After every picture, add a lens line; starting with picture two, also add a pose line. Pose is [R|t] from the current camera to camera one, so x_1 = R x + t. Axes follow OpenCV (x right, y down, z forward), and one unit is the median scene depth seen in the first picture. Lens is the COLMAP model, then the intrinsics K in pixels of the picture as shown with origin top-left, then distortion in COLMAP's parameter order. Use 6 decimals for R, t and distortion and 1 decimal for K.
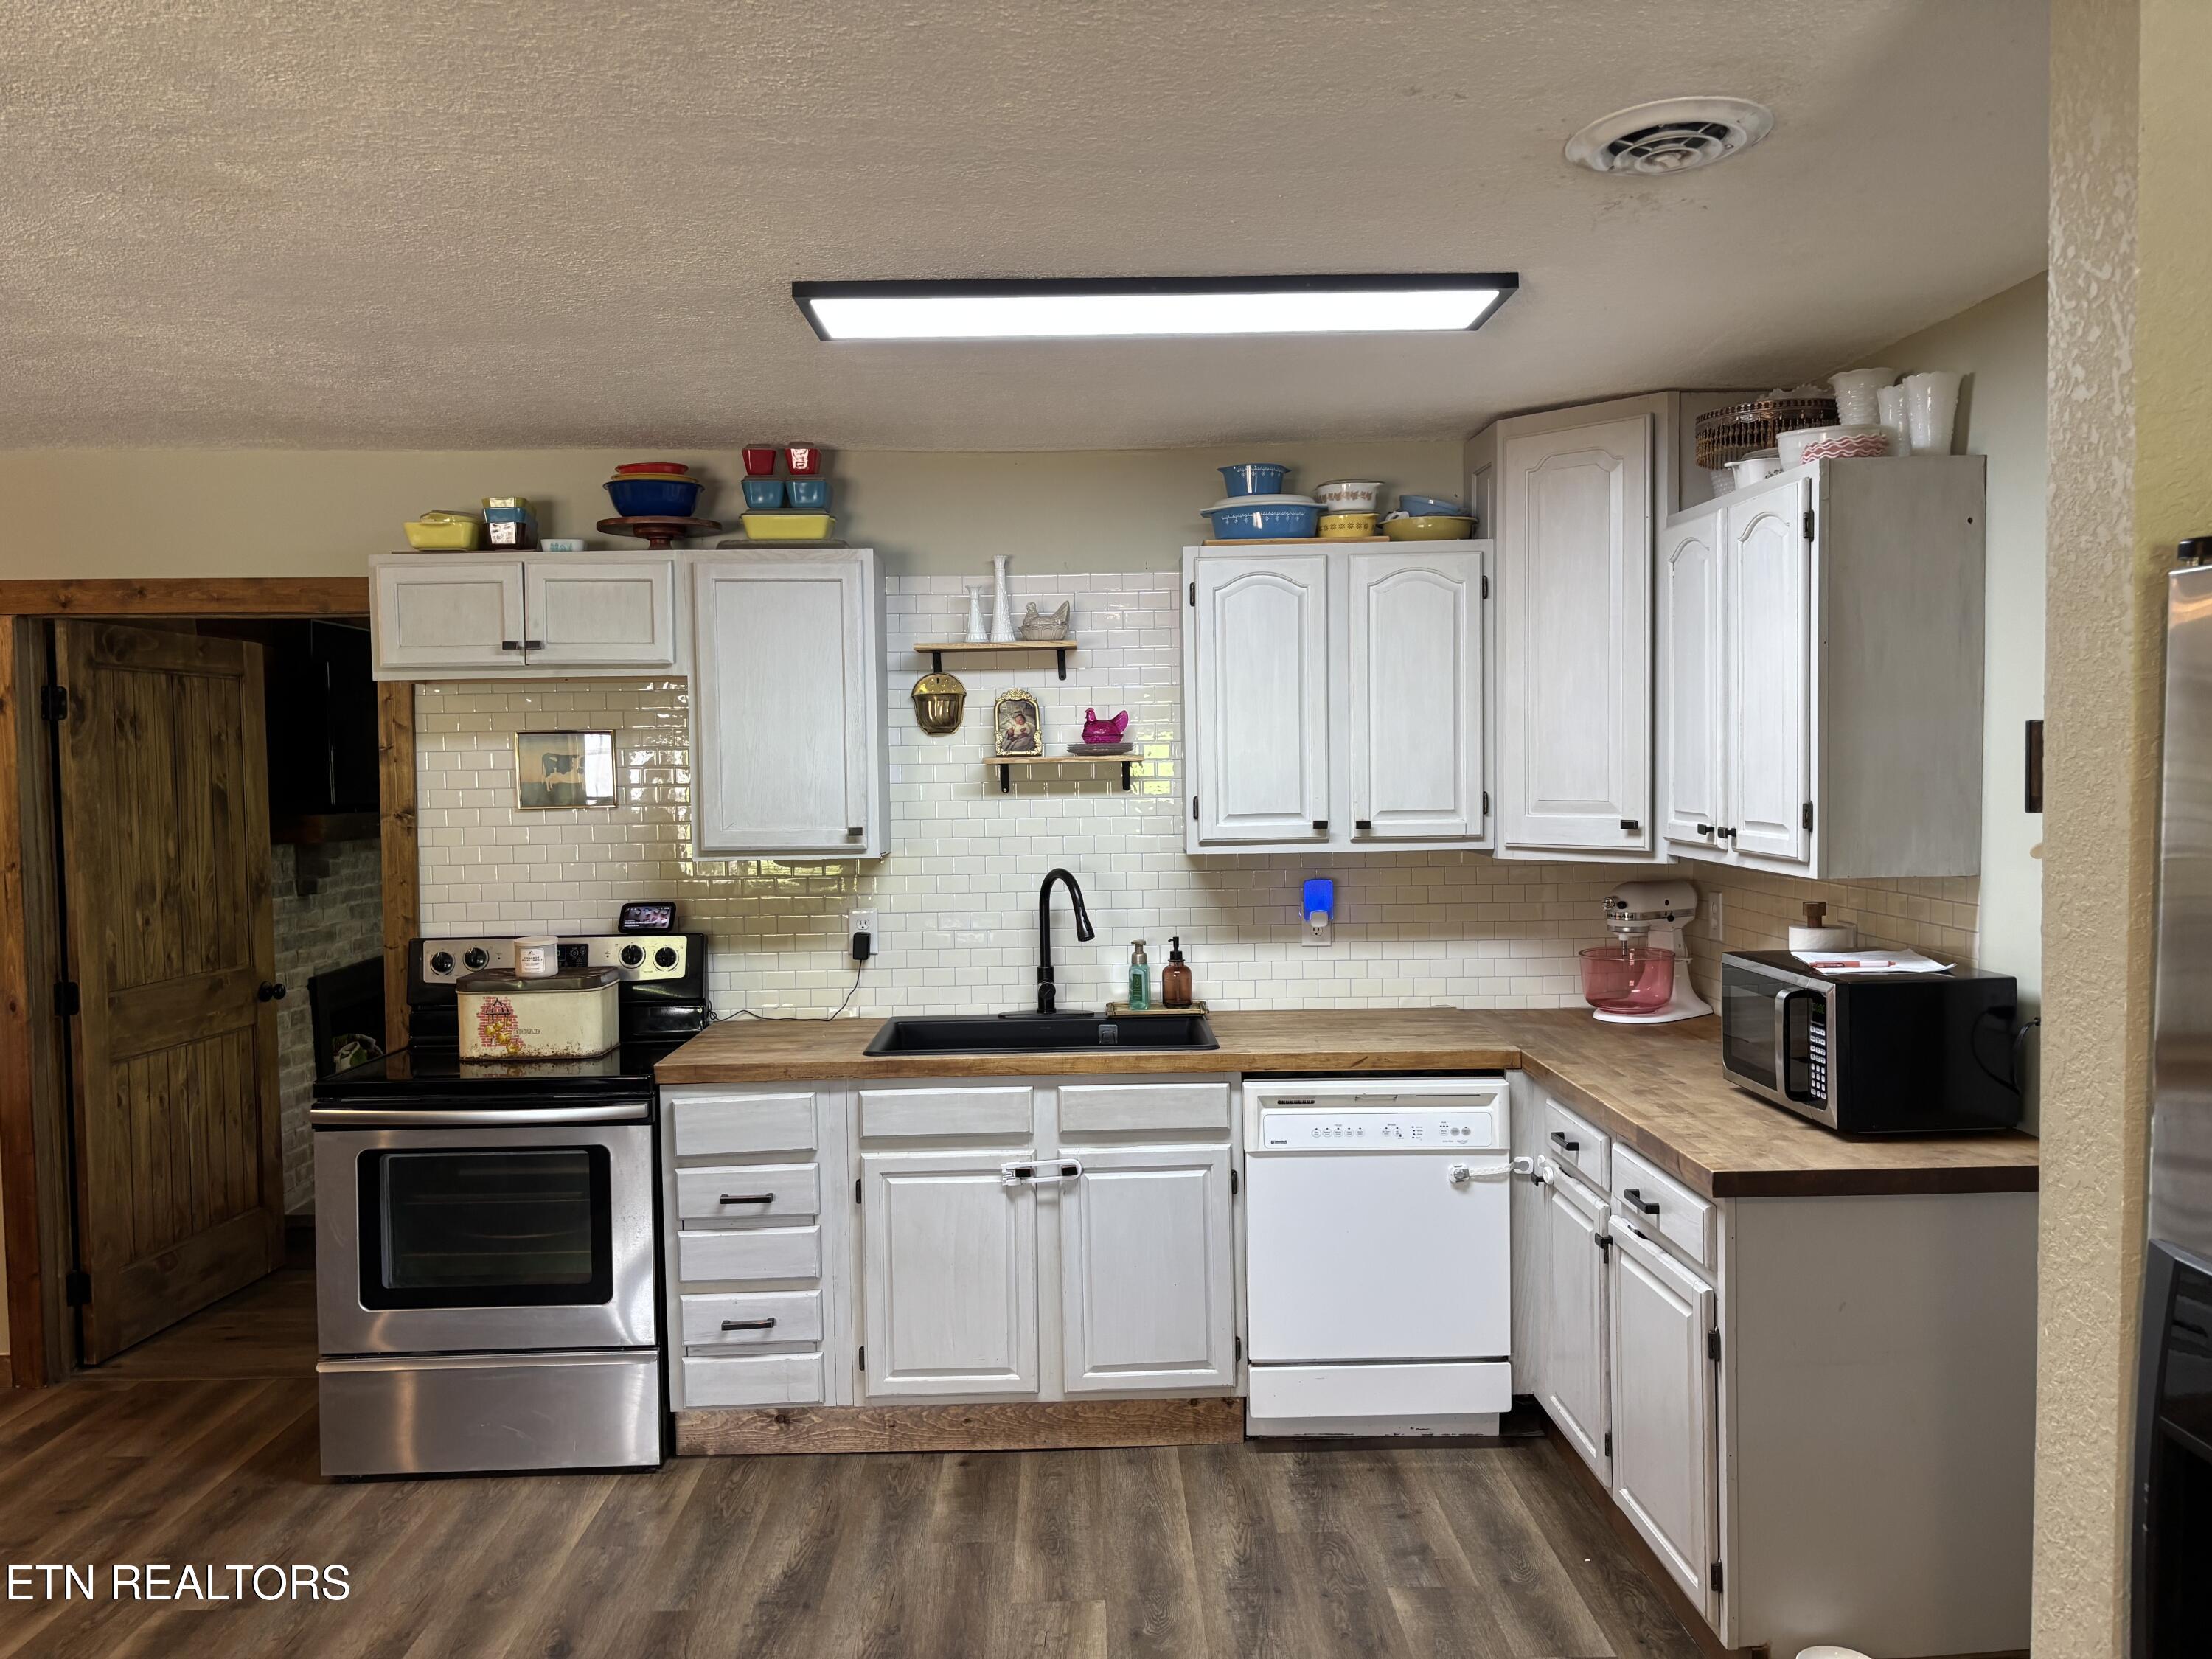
lens RADIAL K [[1691.8, 0, 1109.7], [0, 1691.8, 846.0], [0, 0, 1]] dist [0.037349, -0.024968]
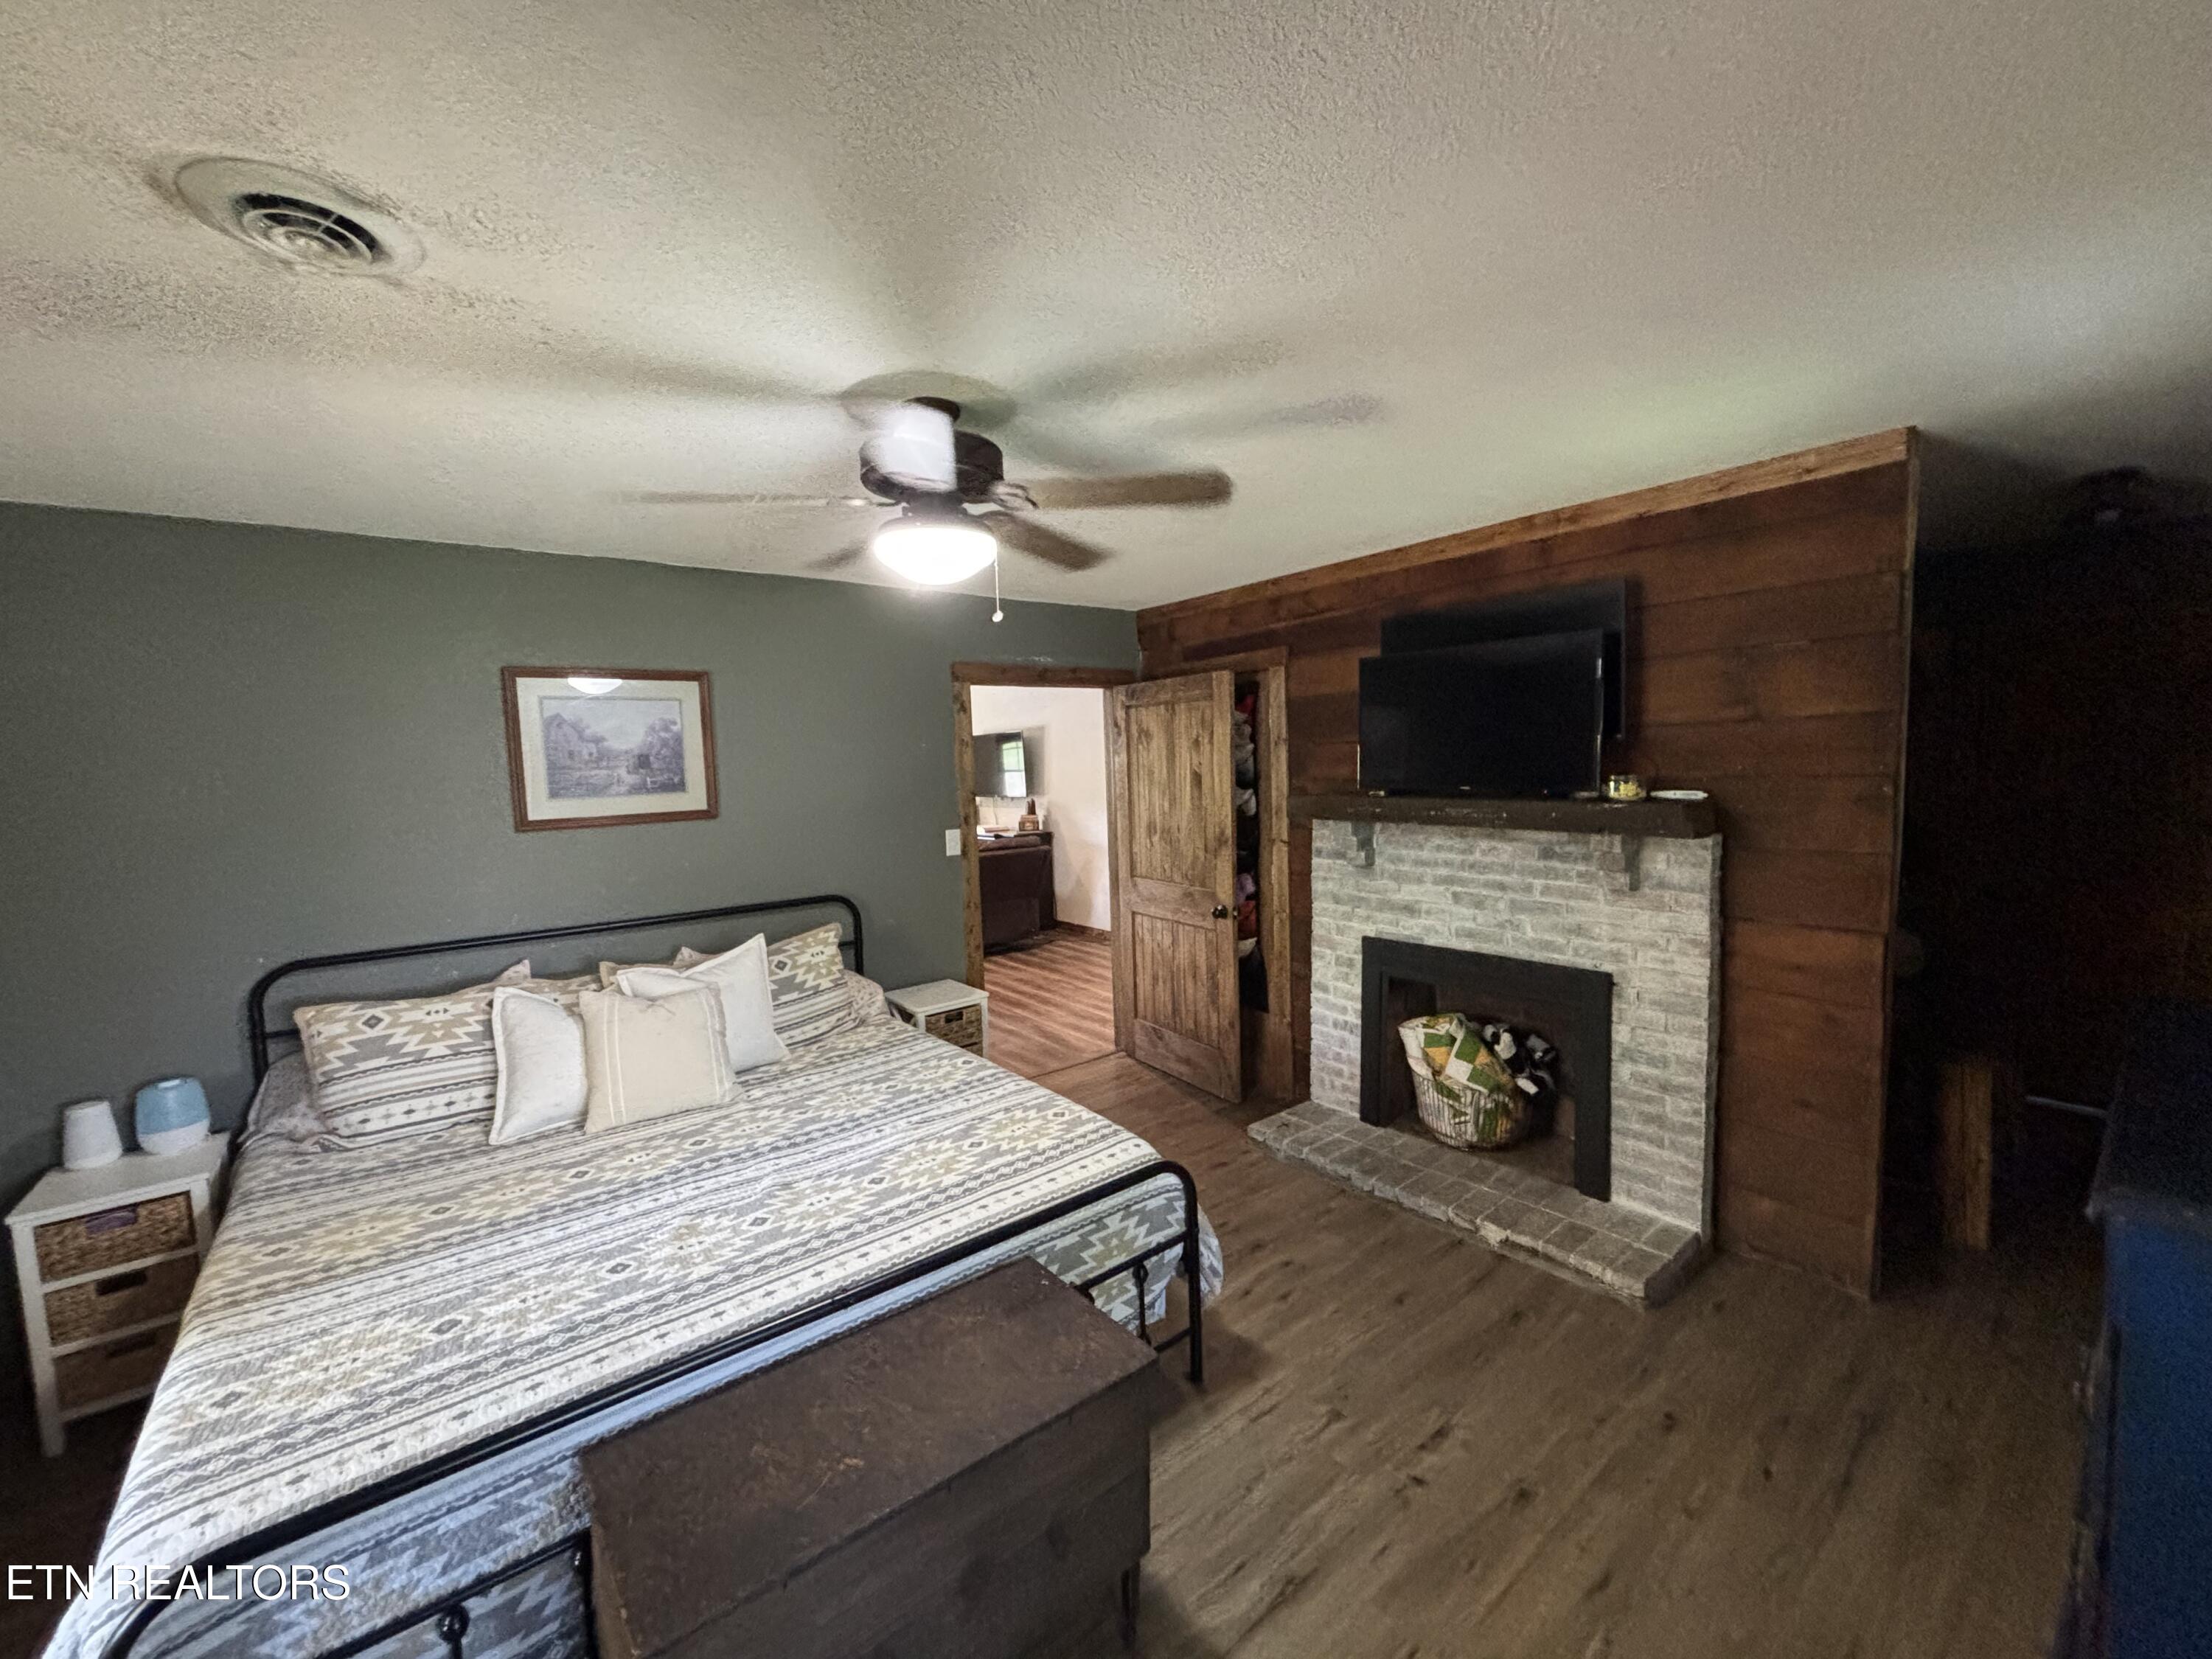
lens RADIAL K [[882.7, 0, 1106.5], [0, 882.7, 832.7], [0, 0, 1]] dist [0.003257, -0.001498]
pose [[-0.798577, 0.088669, -0.595325, 0.037866], [0.012318, 0.991290, 0.131122, -0.107669], [0.601766, 0.097378, -0.792714, 2.000753]]
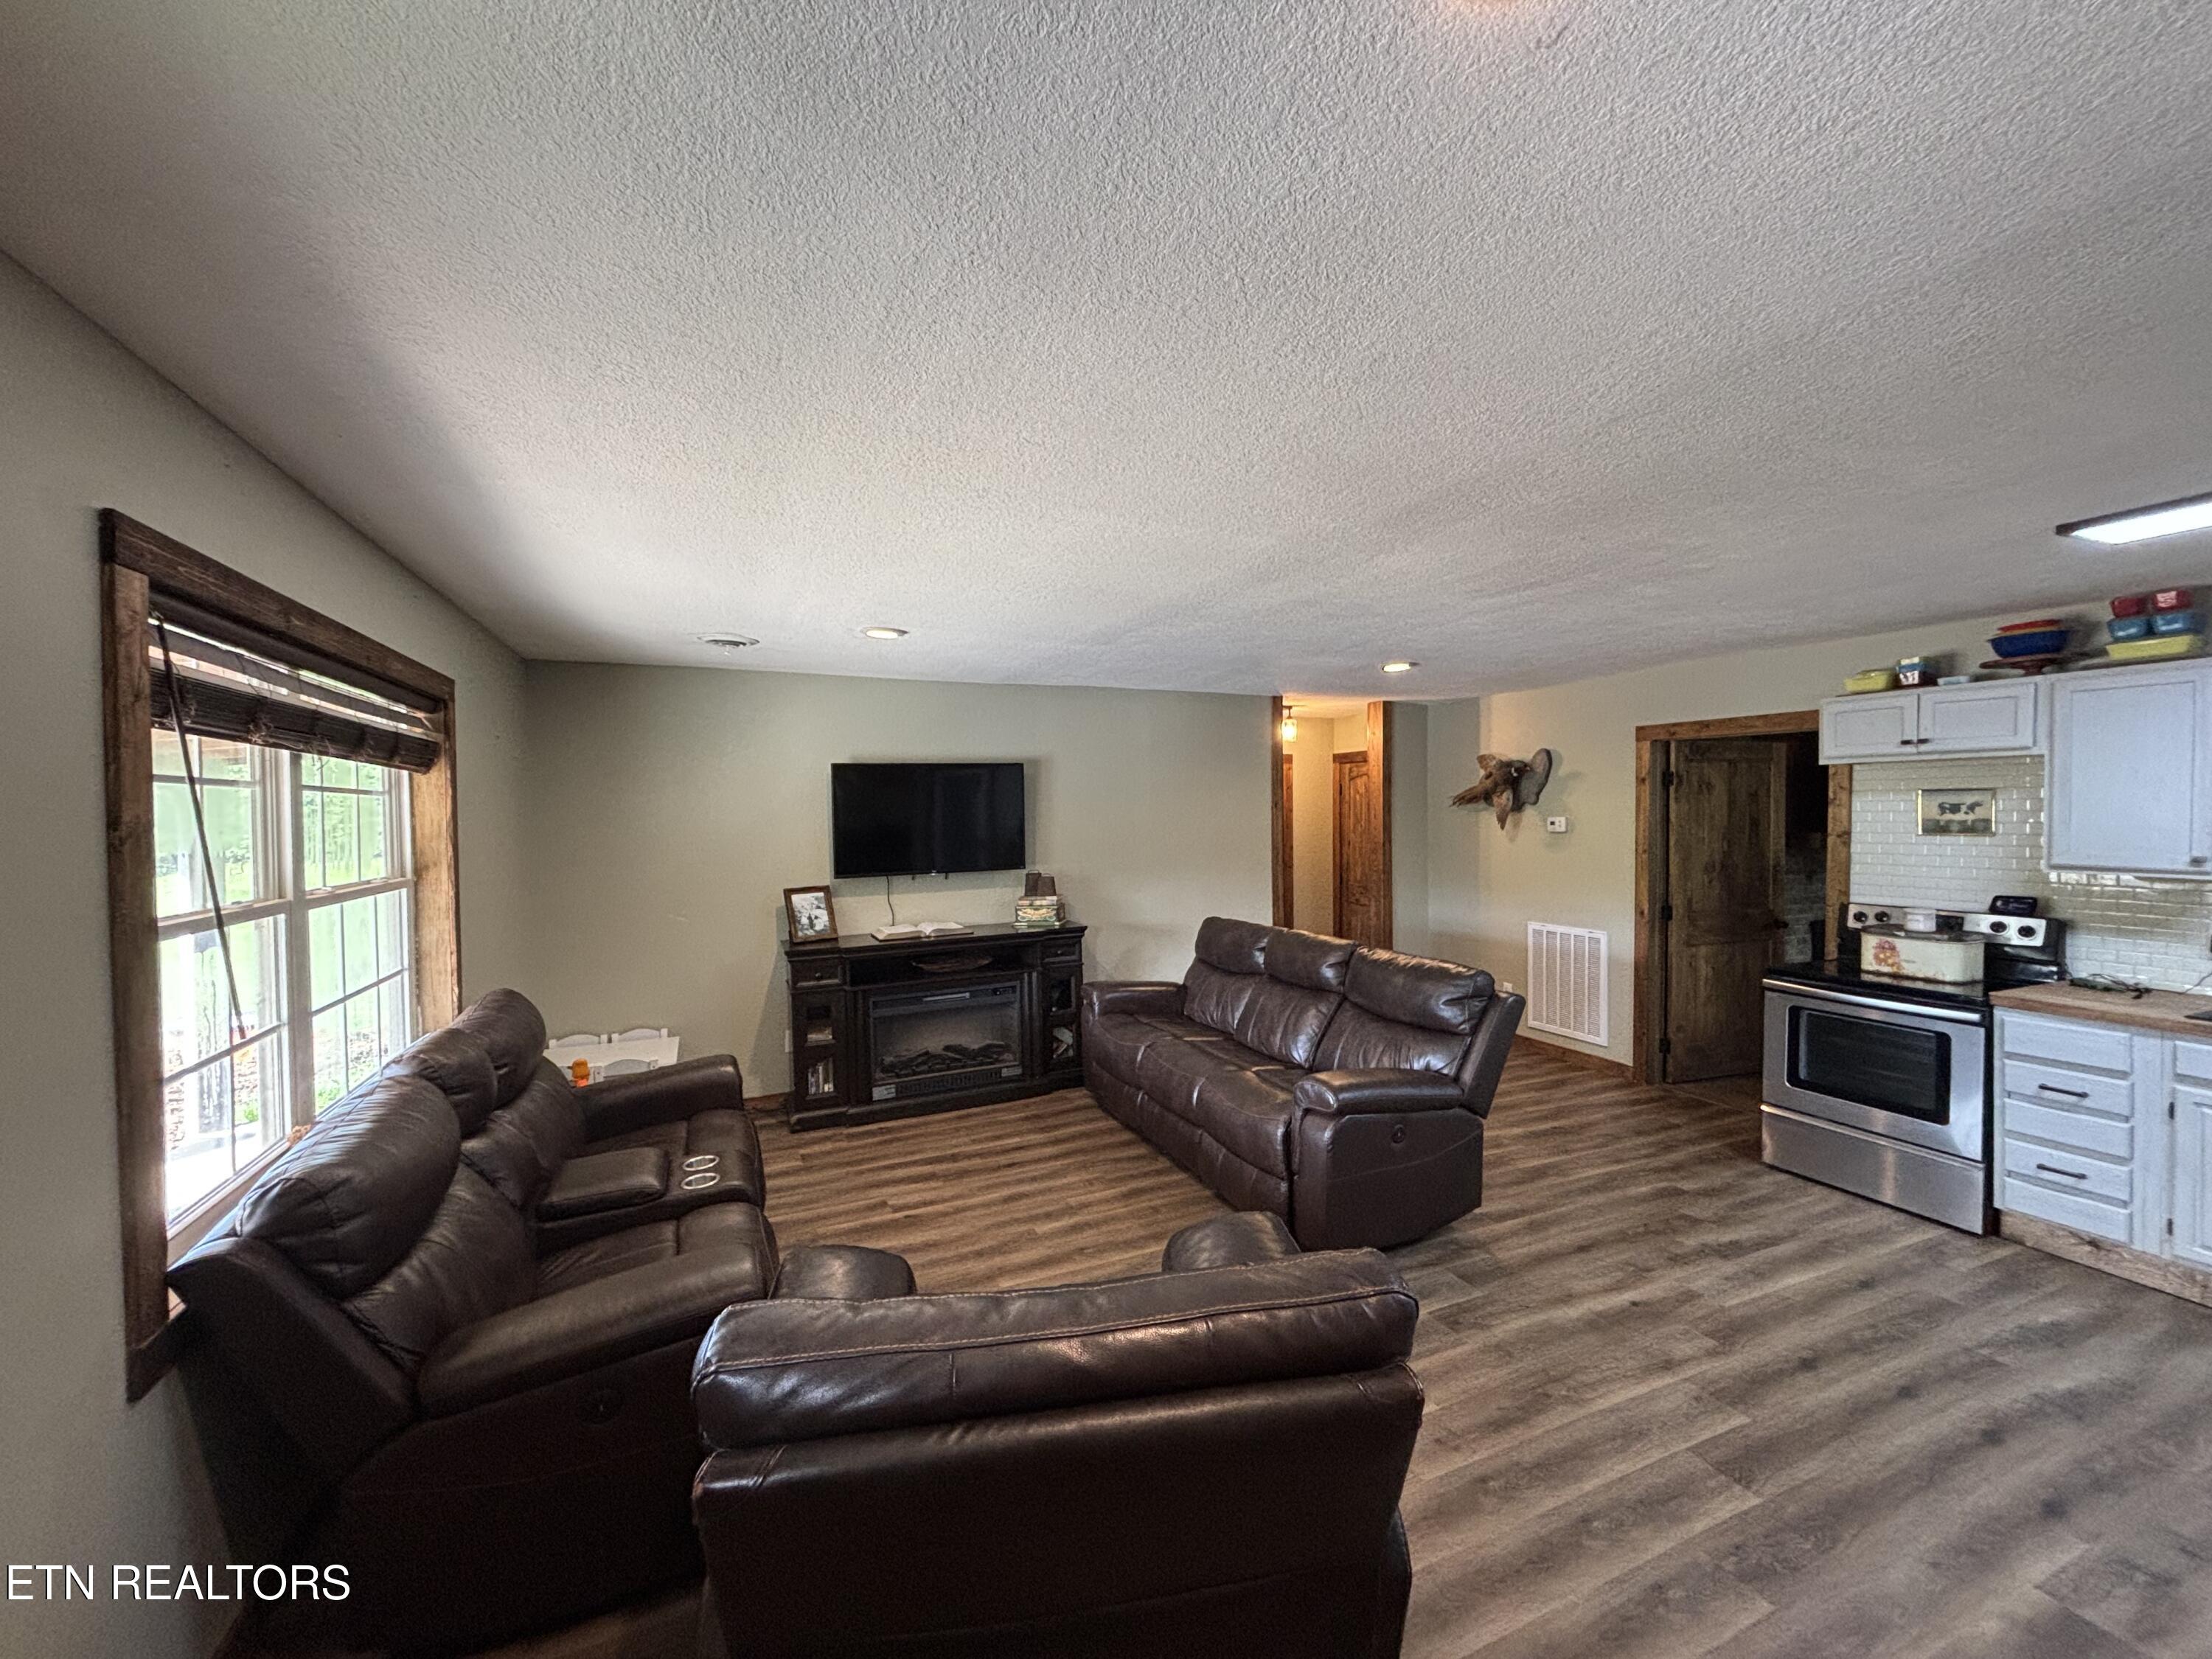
lens RADIAL K [[882.7, 0, 1096.1], [0, 882.7, 827.1], [0, 0, 1]] dist [0.003257, -0.001498]
pose [[0.374857, 0.030353, -0.926586, 0.185734], [-0.044638, 0.998896, 0.014663, -0.005261], [0.926007, 0.035865, 0.375798, -0.125161]]
